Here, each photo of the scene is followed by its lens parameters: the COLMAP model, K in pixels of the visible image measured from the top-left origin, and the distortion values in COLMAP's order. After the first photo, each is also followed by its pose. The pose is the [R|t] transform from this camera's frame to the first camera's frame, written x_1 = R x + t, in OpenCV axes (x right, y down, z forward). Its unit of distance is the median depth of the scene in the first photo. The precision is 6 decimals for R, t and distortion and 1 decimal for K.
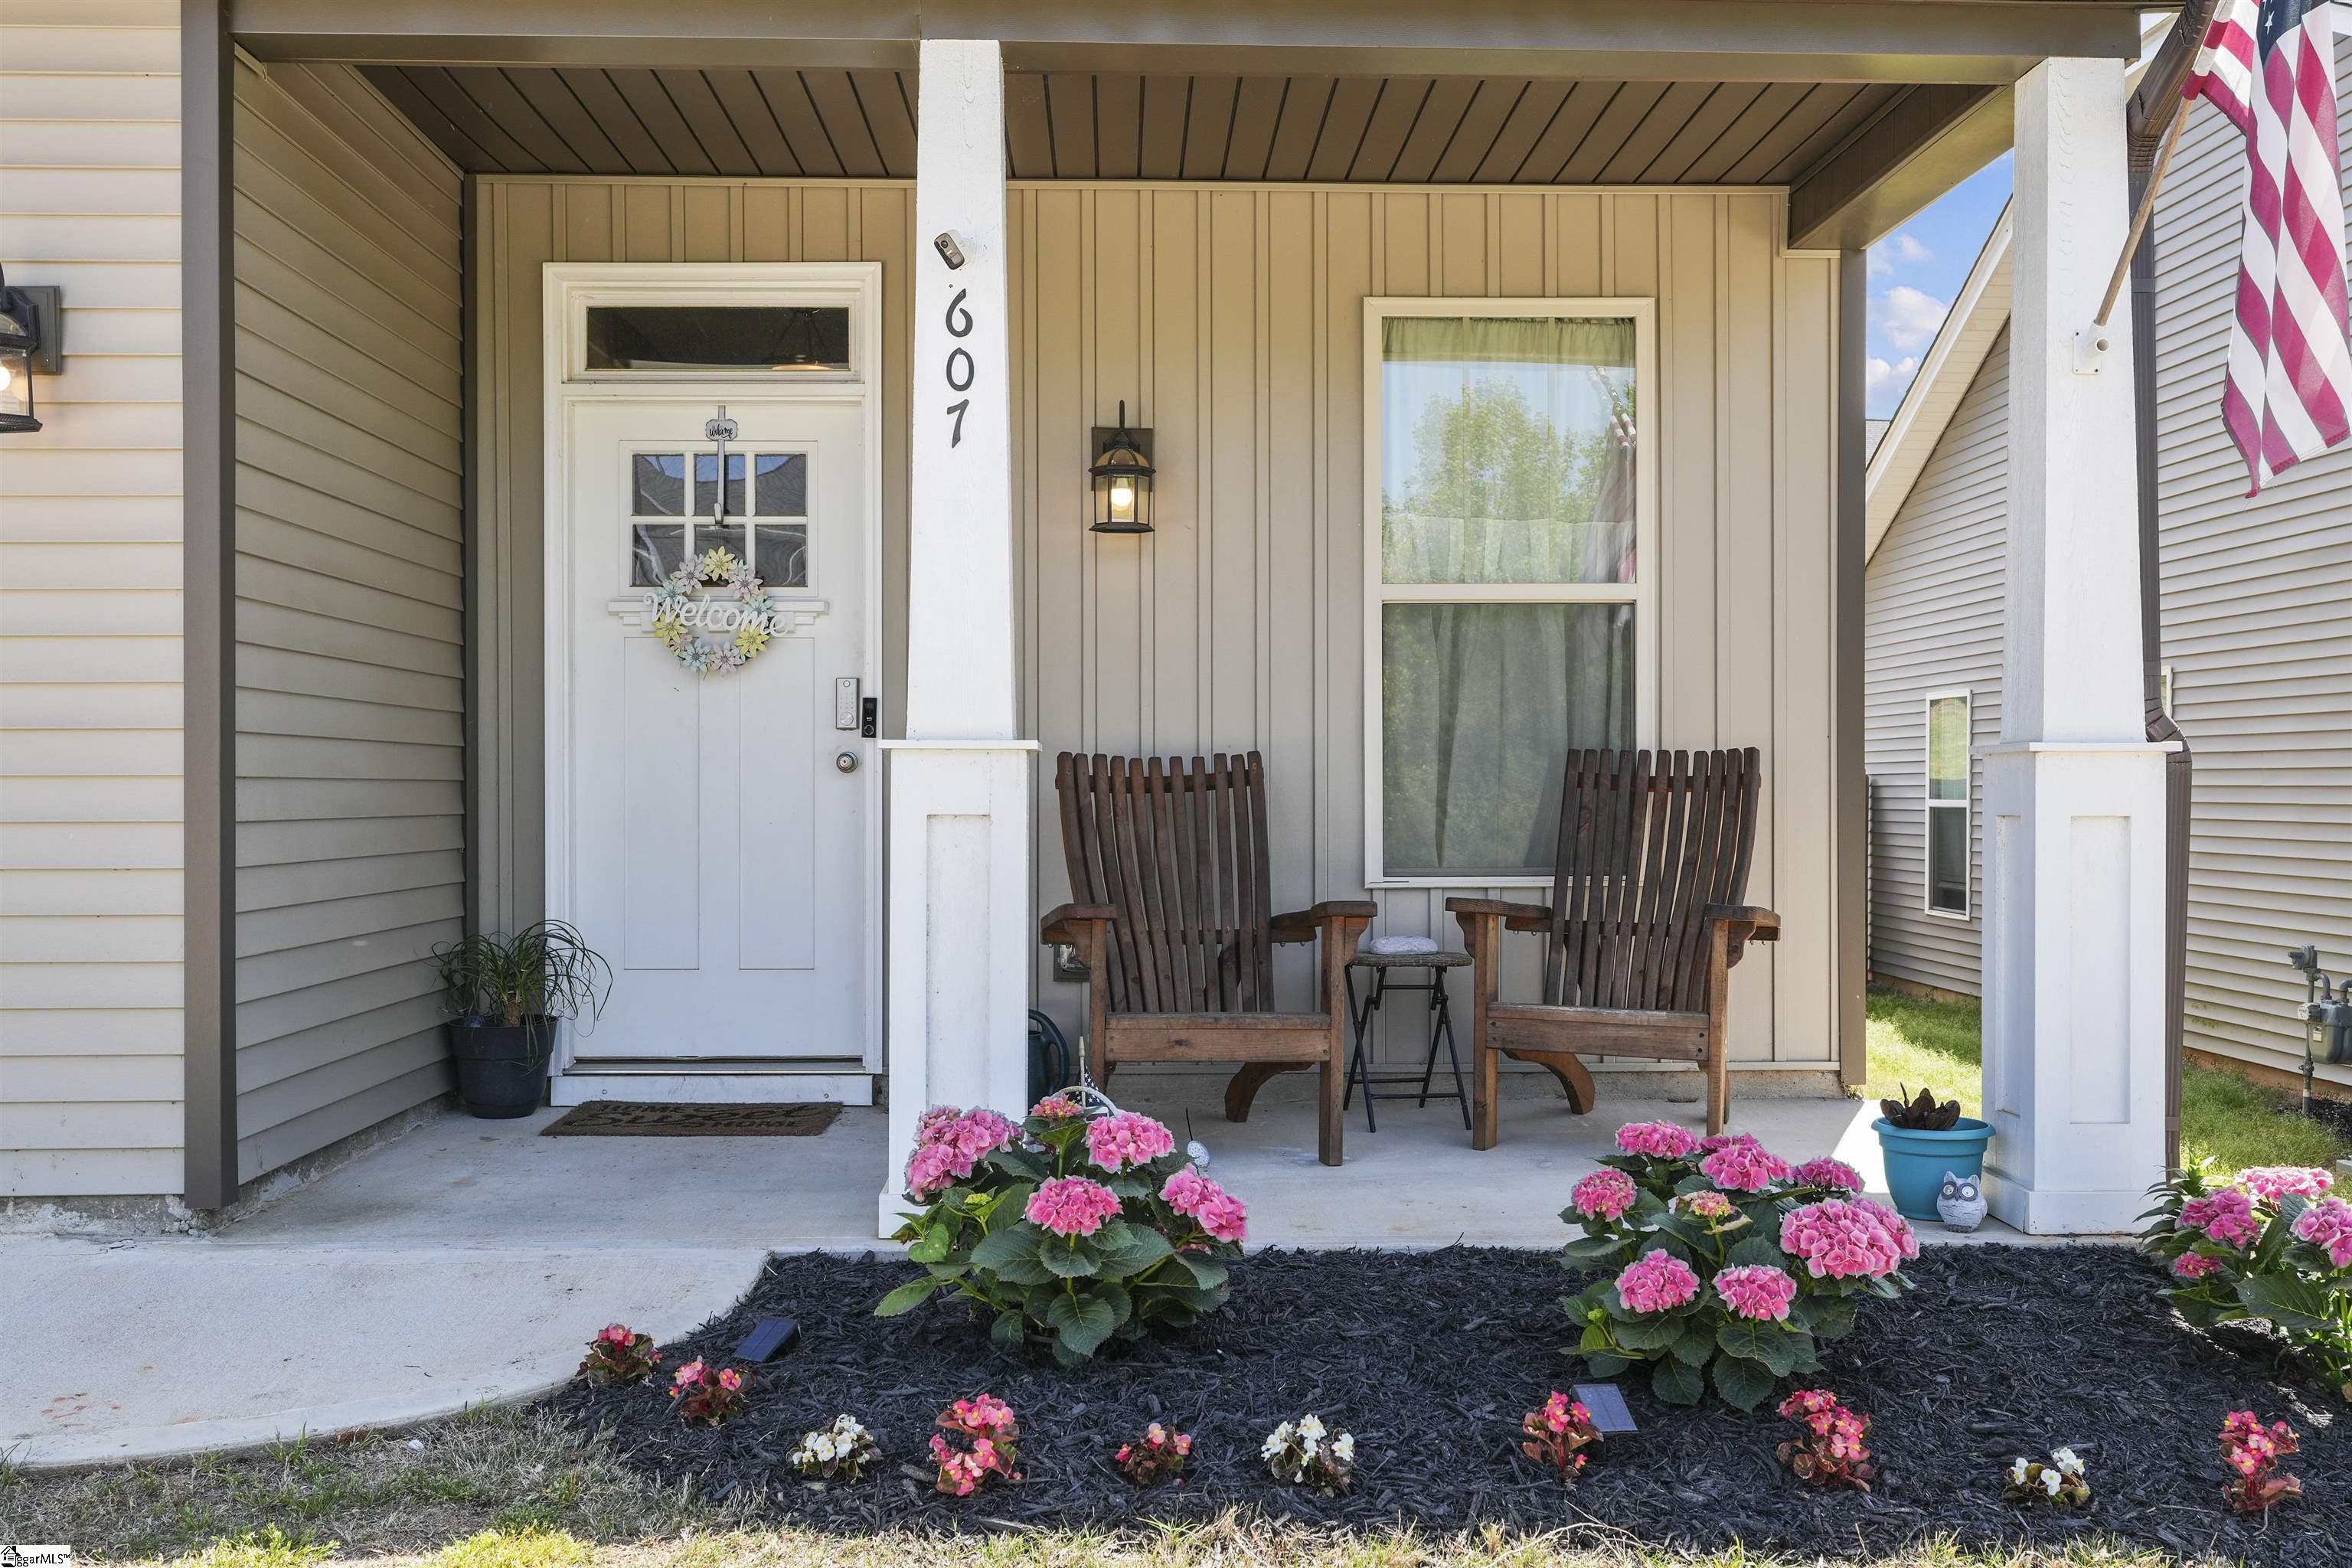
lens RADIAL K [[2200.1, 0, 1176.0], [0, 2200.1, 784.0], [0, 0, 1]] dist [0.008647, 0.004708]
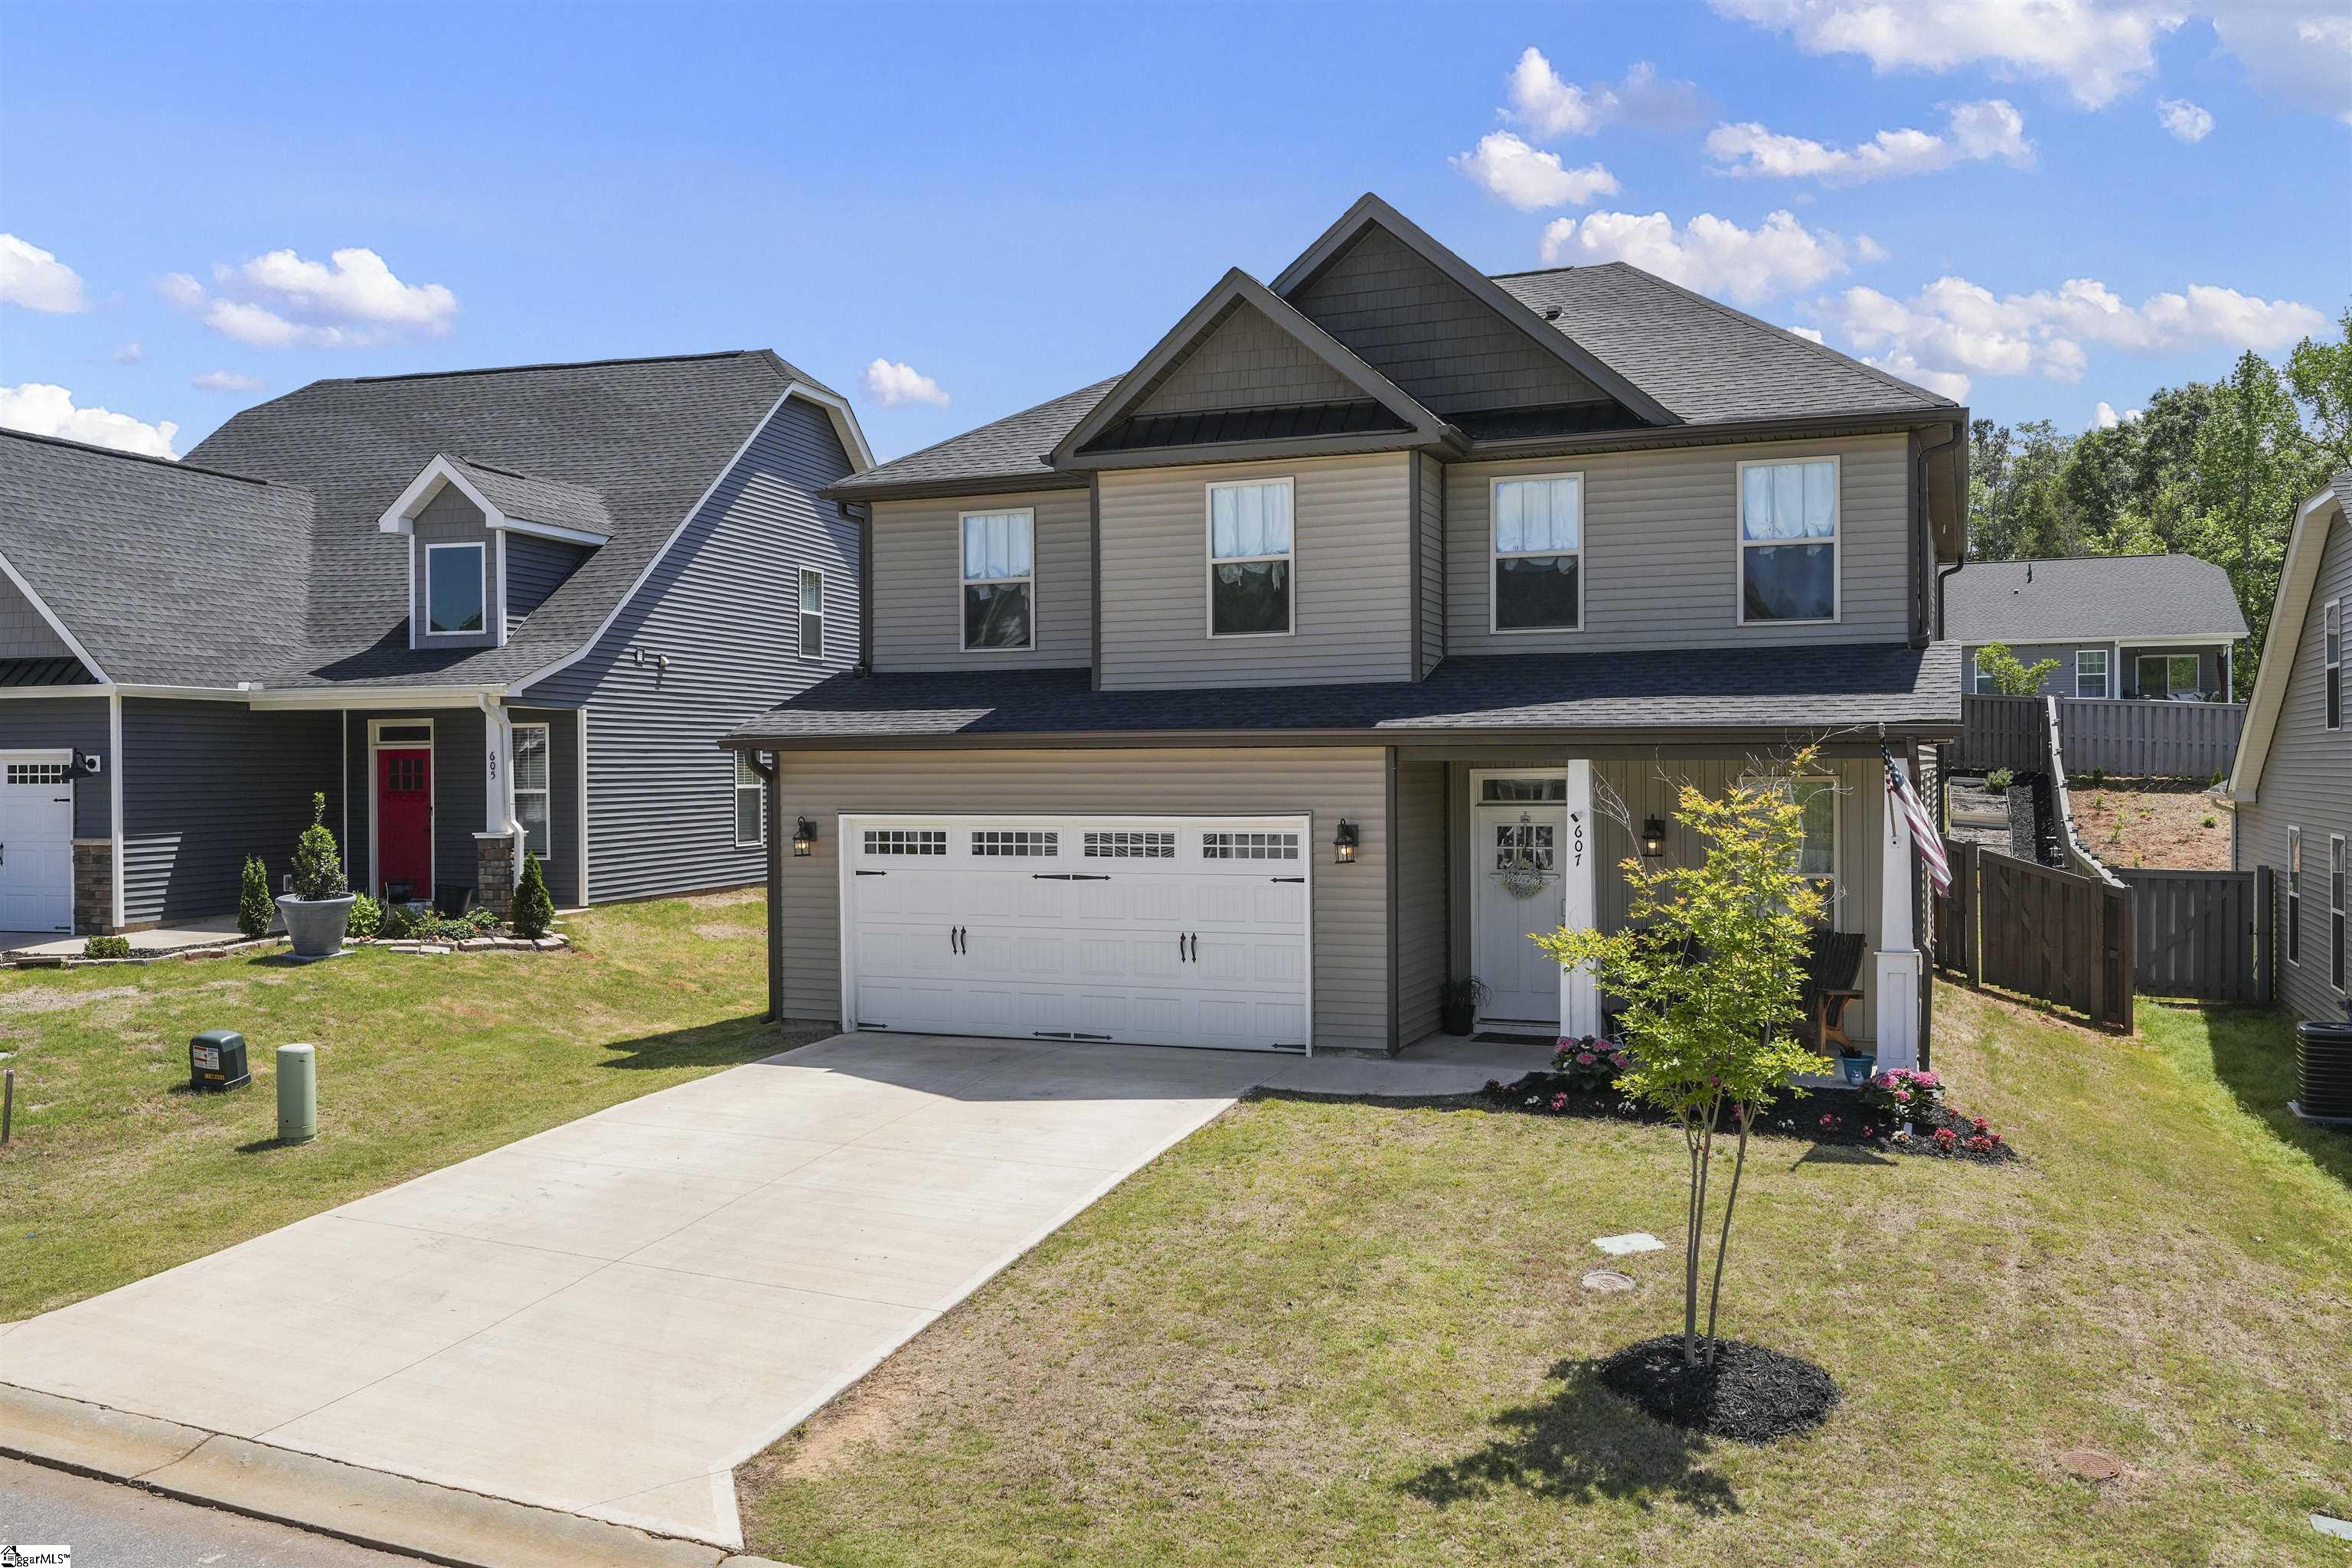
lens RADIAL K [[1919.8, 0, 1176.0], [0, 1919.8, 784.0], [0, 0, 1]] dist [-0.004953, 0.000207]
pose [[0.914181, -0.002019, -0.405301, 0.461204], [0.005900, 0.999948, 0.008325, -0.245673], [0.405263, -0.010002, 0.914145, -1.753780]]
